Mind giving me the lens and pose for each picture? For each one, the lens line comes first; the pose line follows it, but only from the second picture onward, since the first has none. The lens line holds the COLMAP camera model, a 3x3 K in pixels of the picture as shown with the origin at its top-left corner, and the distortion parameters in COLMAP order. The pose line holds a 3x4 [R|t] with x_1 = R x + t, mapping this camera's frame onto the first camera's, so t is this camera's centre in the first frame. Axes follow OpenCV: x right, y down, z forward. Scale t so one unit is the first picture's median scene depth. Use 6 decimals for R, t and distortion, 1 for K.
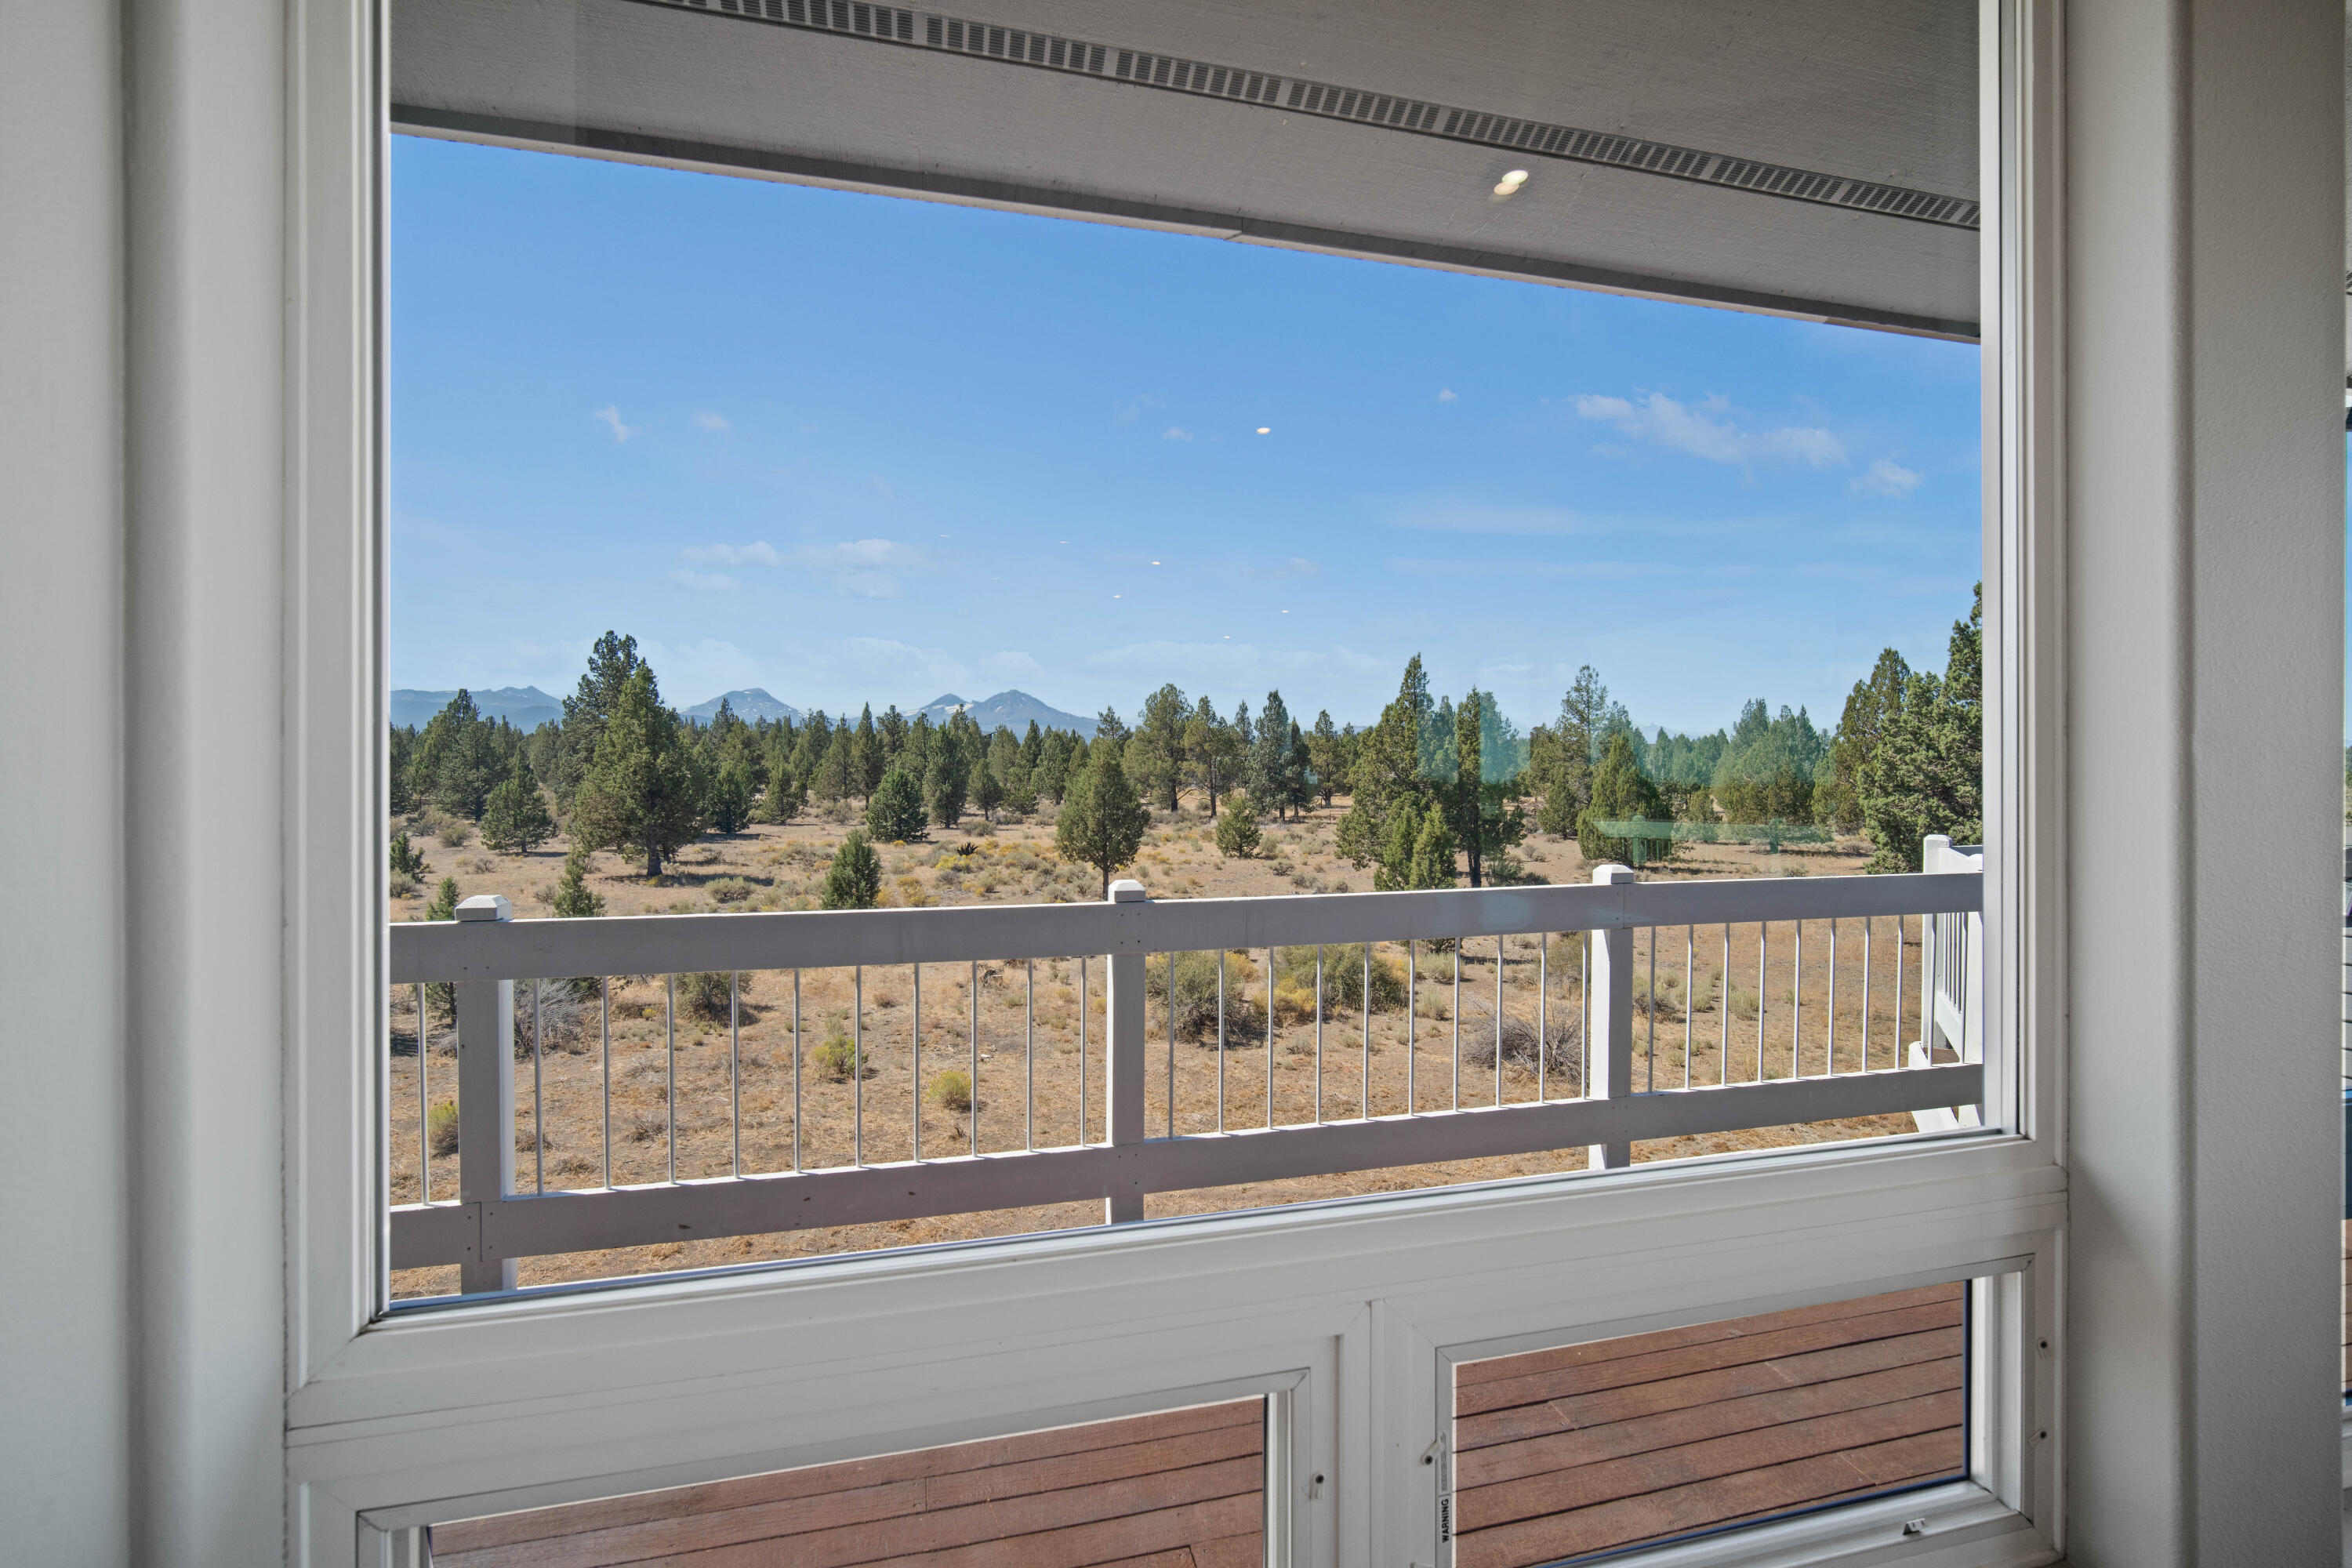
lens RADIAL K [[1023.1, 0, 1174.0], [0, 1023.1, 772.9], [0, 0, 1]] dist [-0.009418, 0.000902]
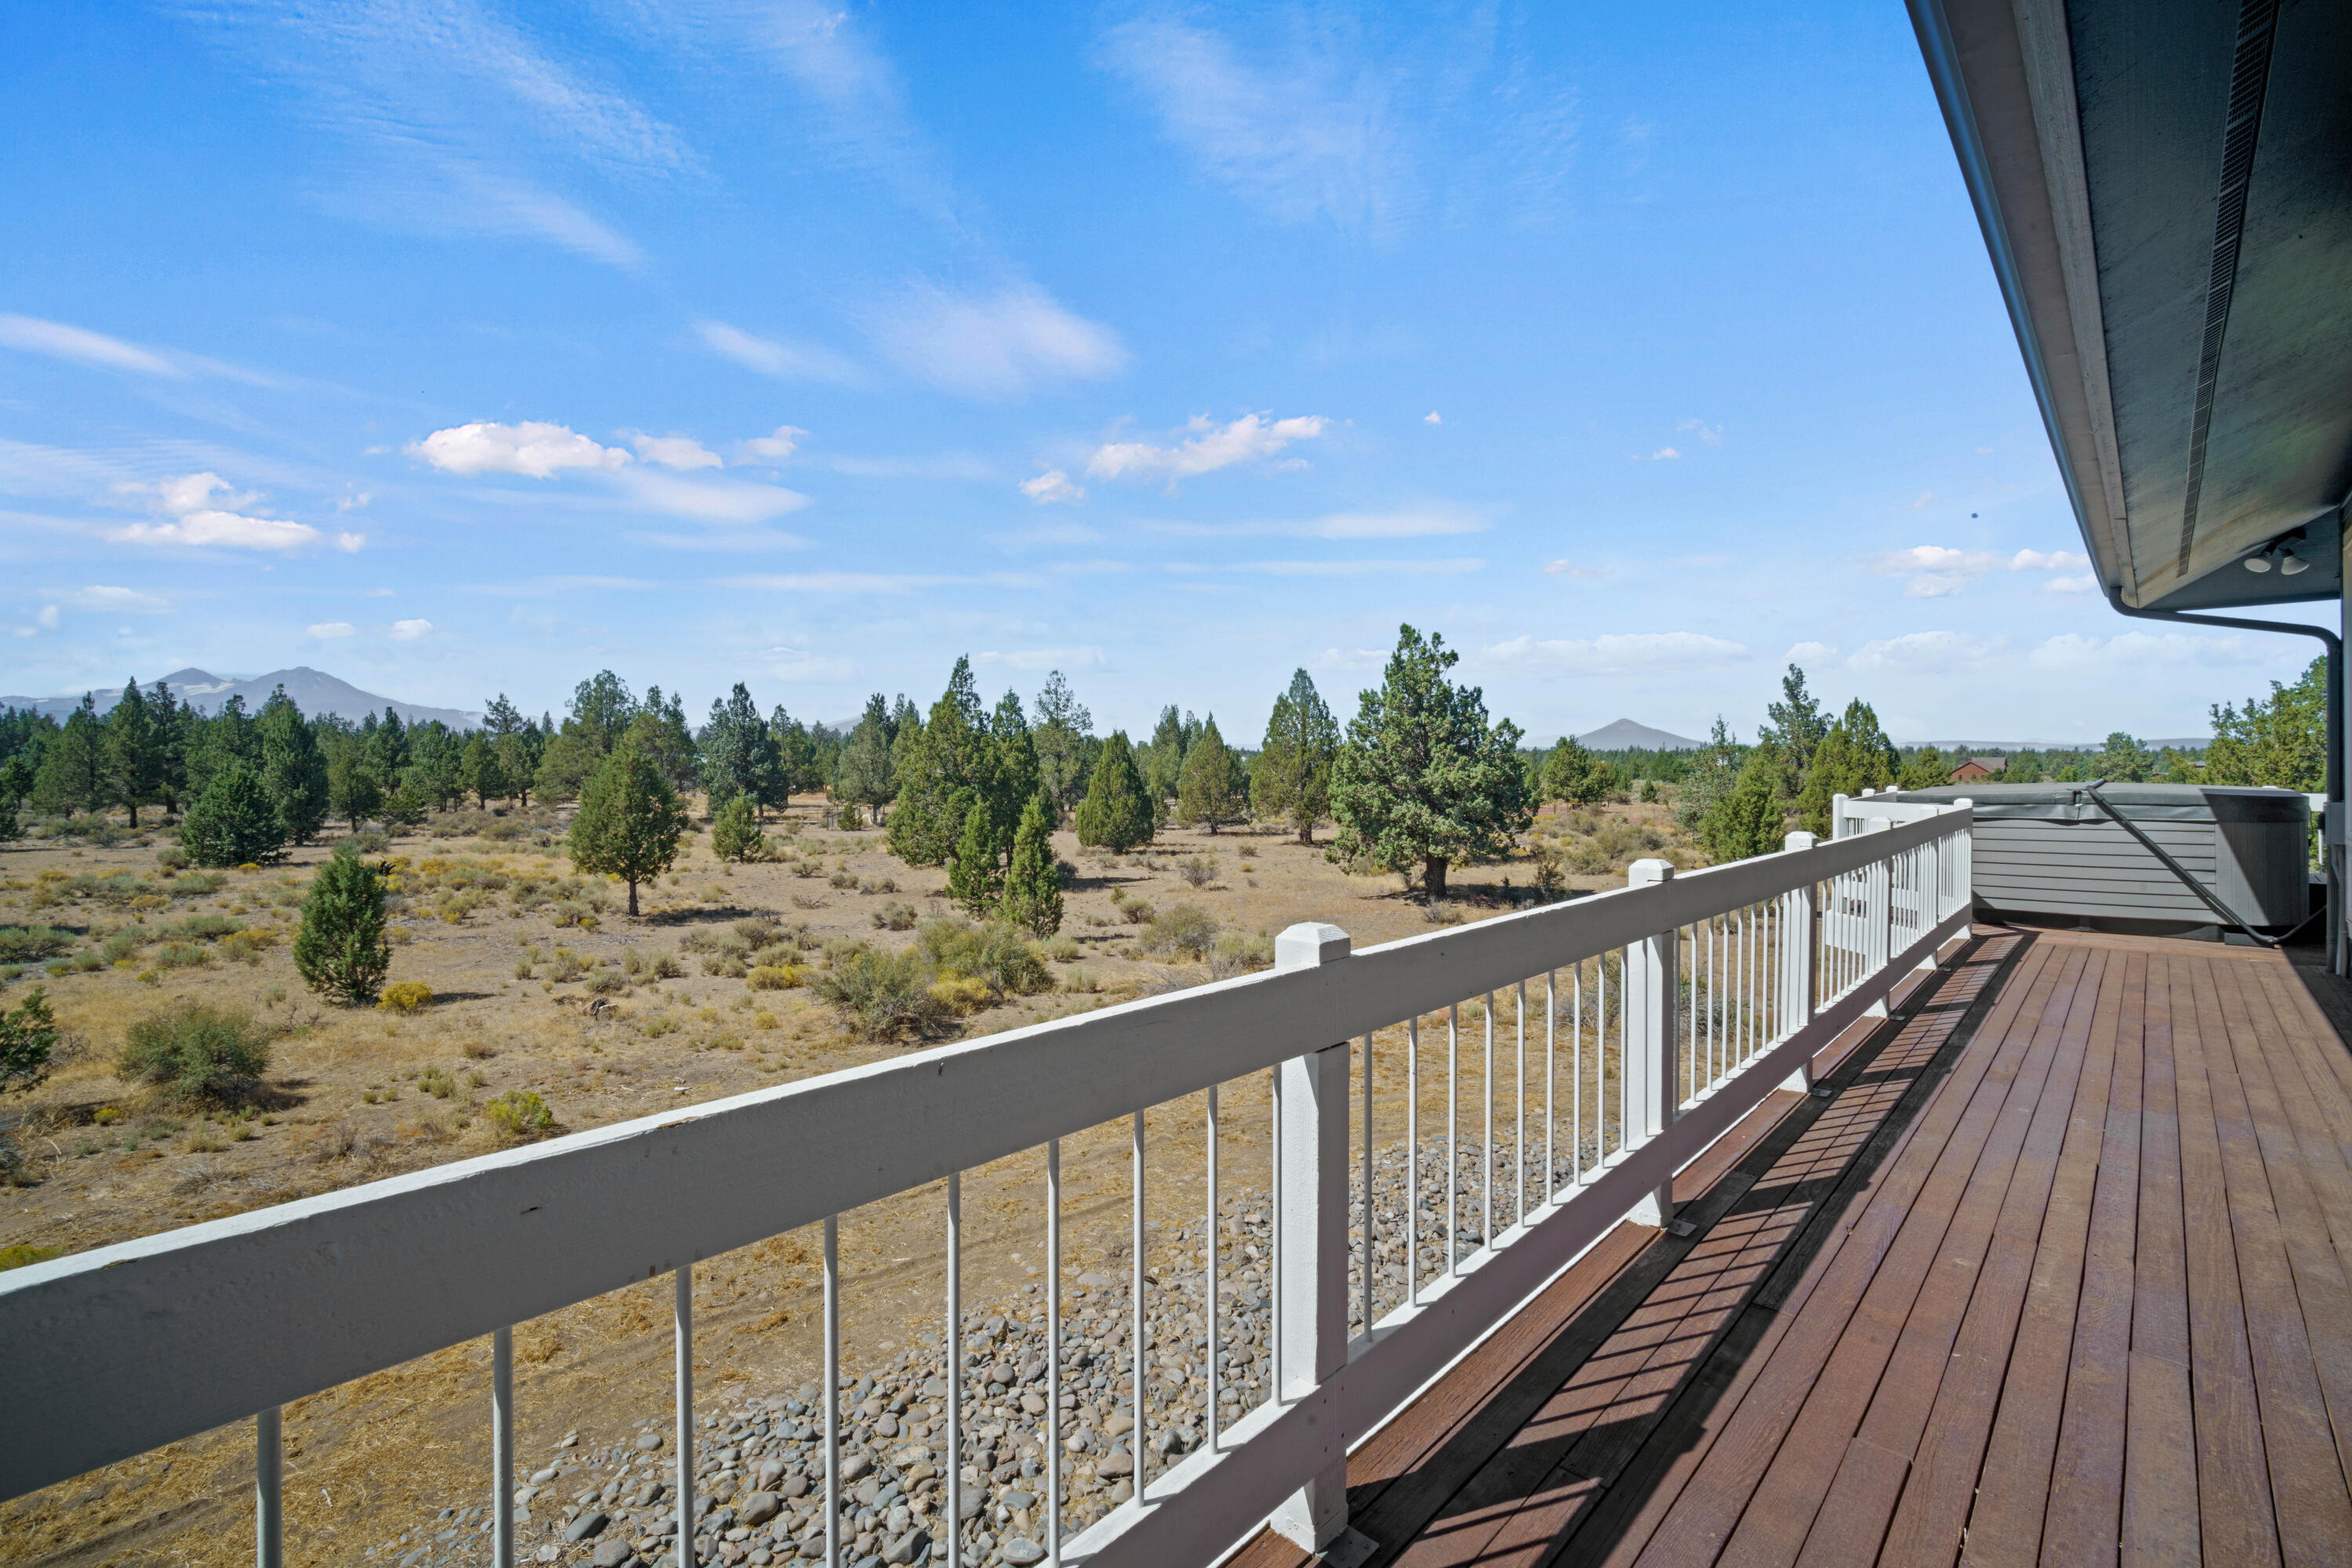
lens RADIAL K [[1026.0, 0, 1163.4], [0, 1026.0, 764.3], [0, 0, 1]] dist [-0.005767, 0.000343]
pose [[0.854297, -0.003384, 0.519774, -0.070596], [0.006626, 0.999968, -0.004379, 0.000589], [-0.519742, 0.007185, 0.854293, 0.006104]]
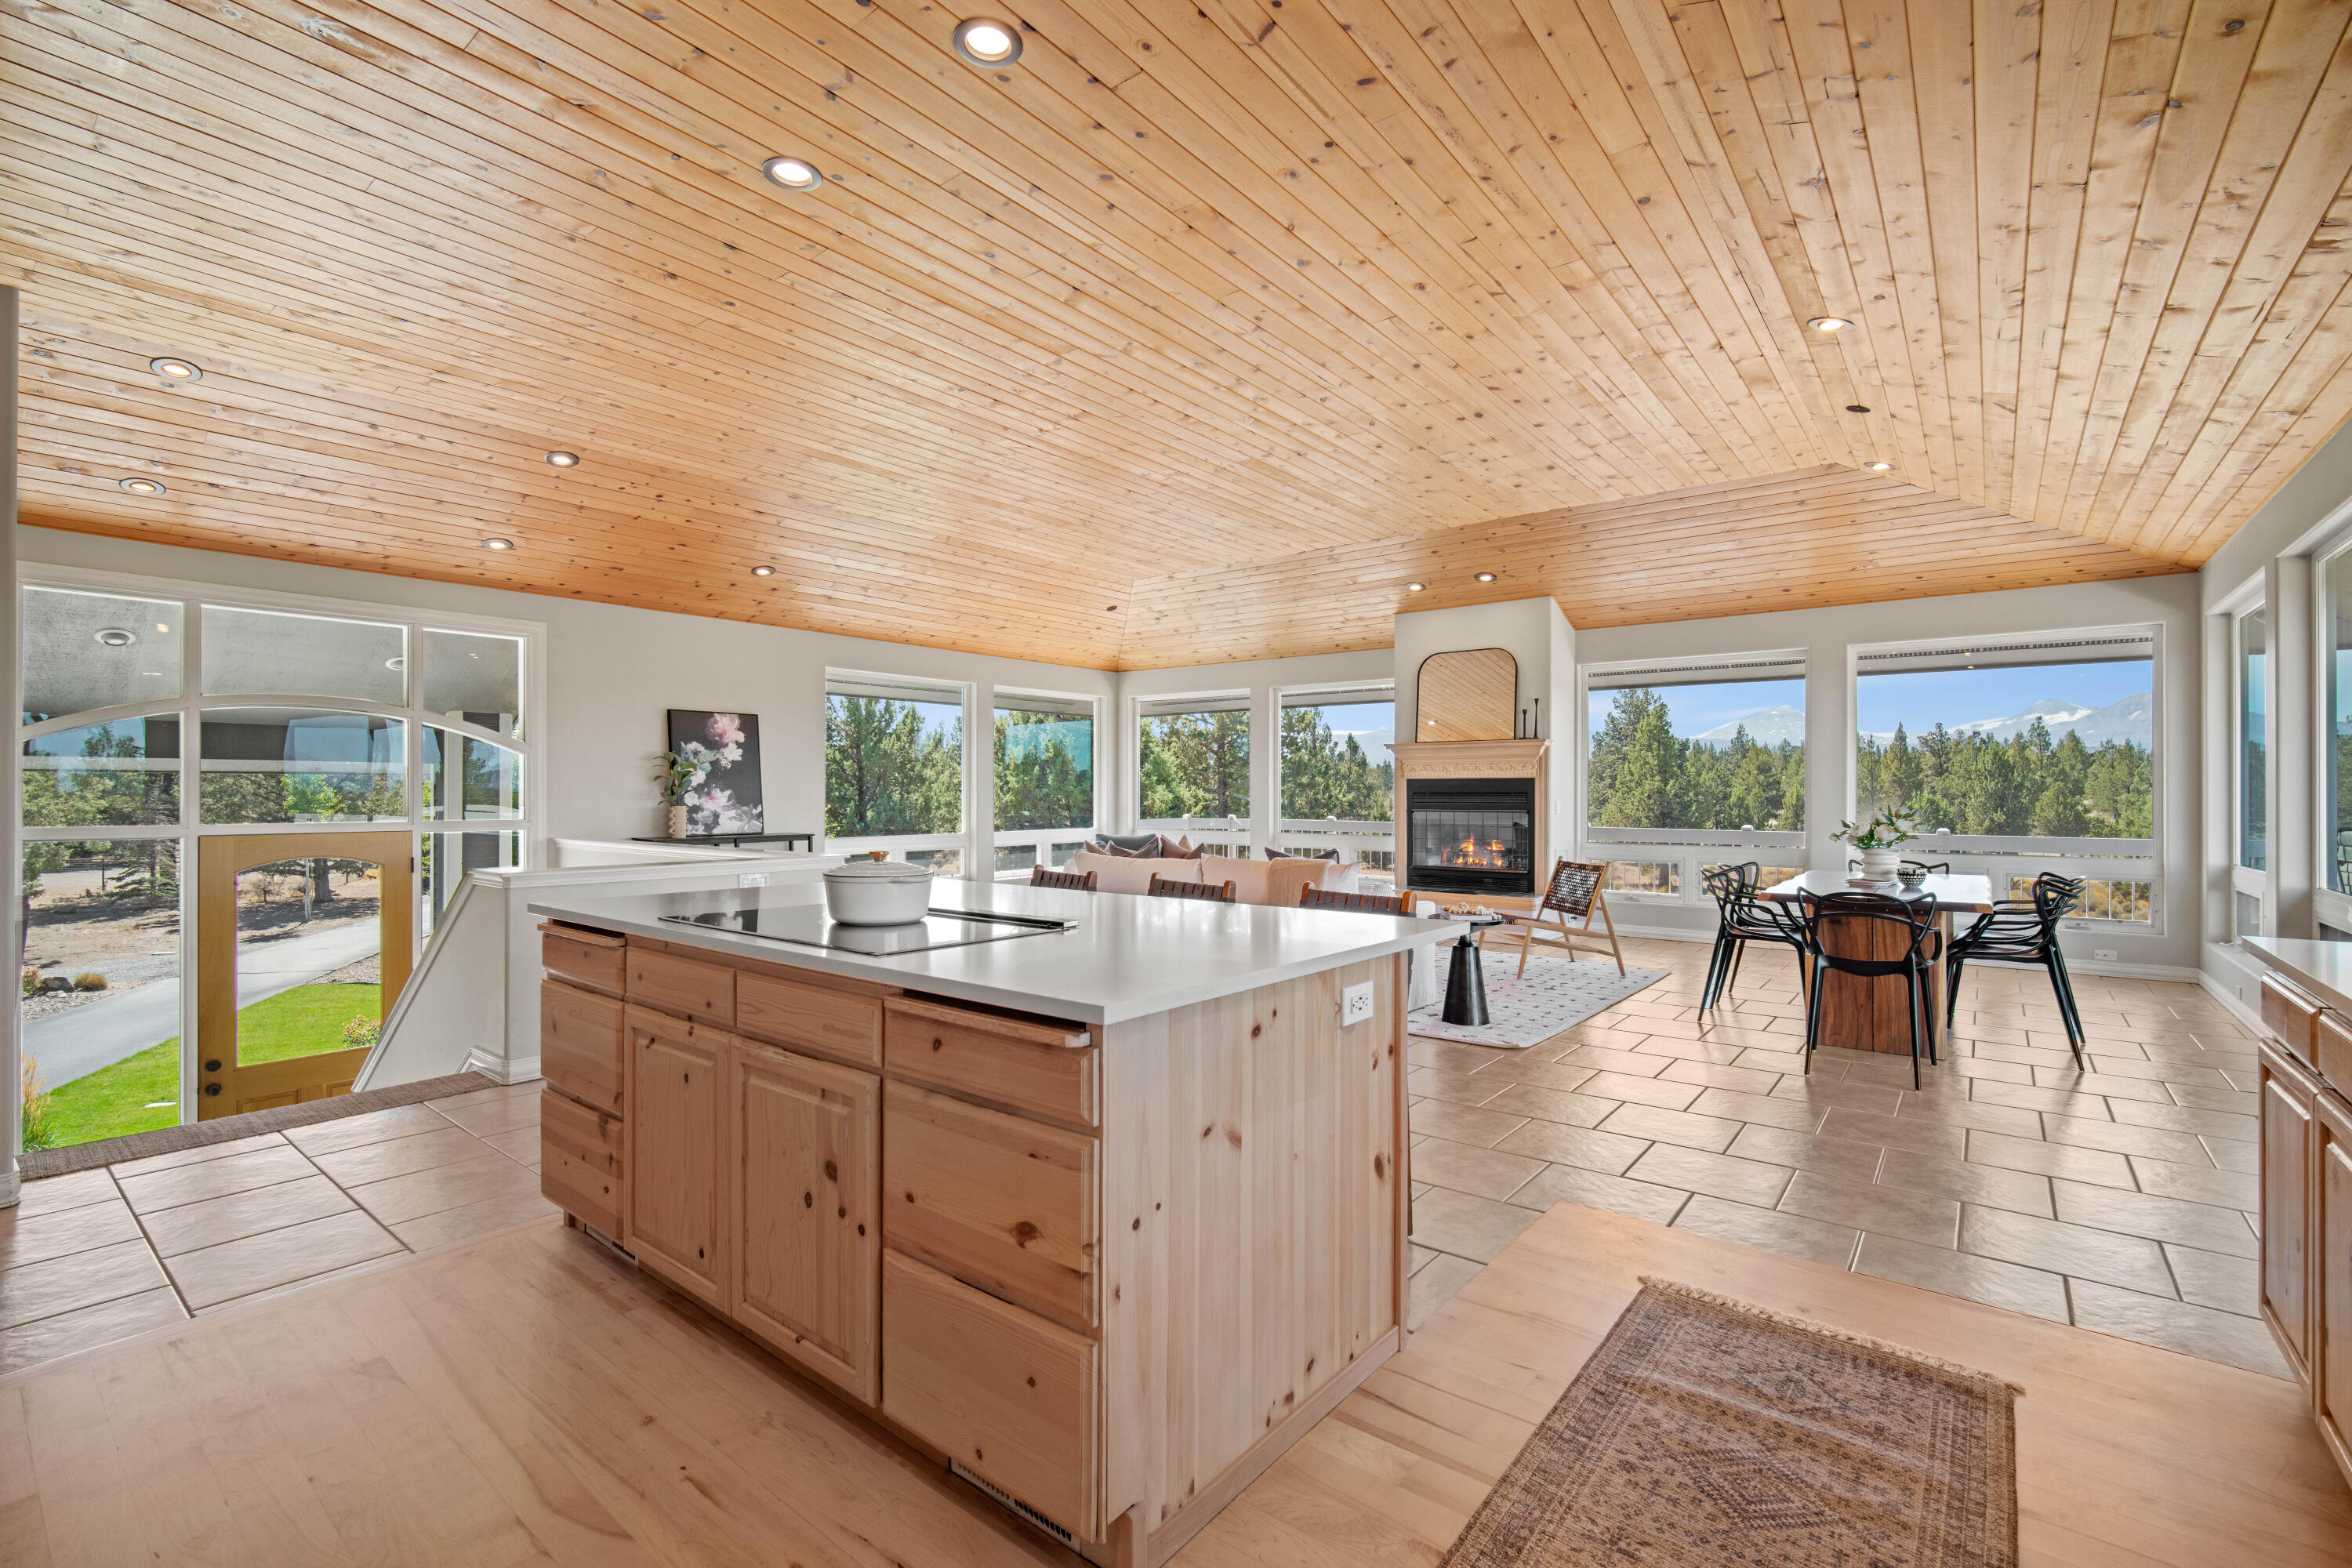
lens RADIAL K [[1027.3, 0, 1176.0], [0, 1027.3, 784.0], [0, 0, 1]] dist [-0.002697, 0.000160]
pose [[0.603368, -0.004844, -0.797448, 0.054643], [-0.006302, 0.999921, -0.010842, 0.000519], [0.797438, 0.011568, 0.603290, -0.094565]]
